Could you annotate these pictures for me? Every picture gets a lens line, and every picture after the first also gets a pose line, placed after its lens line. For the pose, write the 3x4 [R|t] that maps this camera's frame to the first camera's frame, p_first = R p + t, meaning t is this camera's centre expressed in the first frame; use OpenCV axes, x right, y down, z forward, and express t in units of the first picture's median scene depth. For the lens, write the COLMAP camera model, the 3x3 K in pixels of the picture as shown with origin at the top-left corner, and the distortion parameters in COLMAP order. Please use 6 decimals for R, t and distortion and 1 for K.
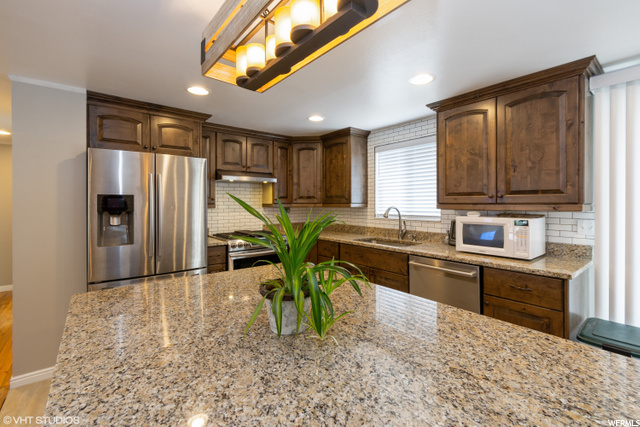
lens RADIAL K [[285.2, 0, 321.2], [0, 285.2, 204.9], [0, 0, 1]] dist [0.000704, 0.000216]
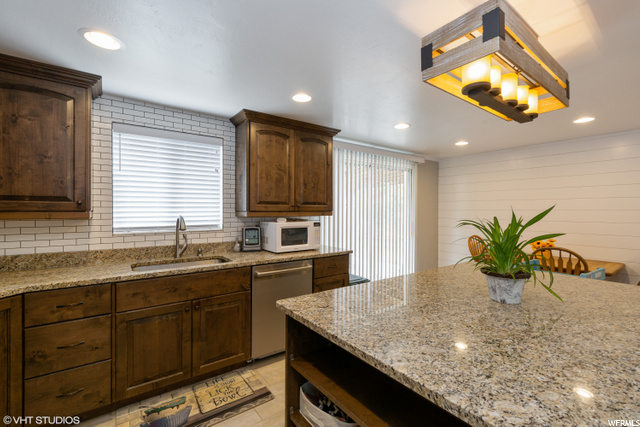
lens RADIAL K [[288.1, 0, 320.0], [0, 288.1, 213.5], [0, 0, 1]] dist [0.000555, -0.000024]
pose [[0.037237, -0.009960, 0.999257, -0.608019], [0.005312, 0.999938, 0.009769, -0.005791], [-0.999292, 0.004944, 0.037288, 0.723043]]
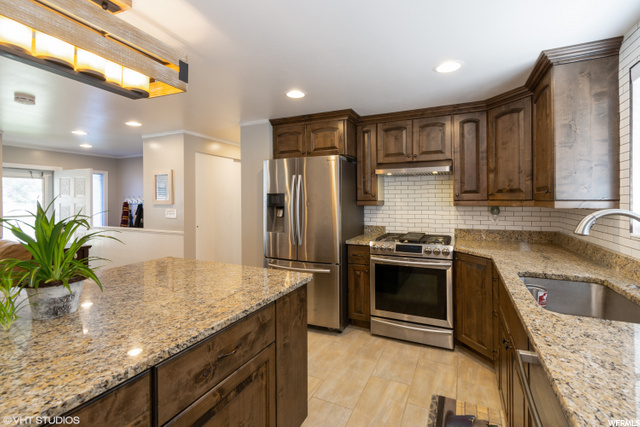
lens RADIAL K [[290.0, 0, 321.6], [0, 290.0, 197.3], [0, 0, 1]] dist [-0.001424, -0.000292]
pose [[0.440447, -0.005651, -0.897761, 0.523476], [-0.004879, 0.999950, -0.008688, -0.006619], [0.897765, 0.008206, 0.440398, 0.552581]]
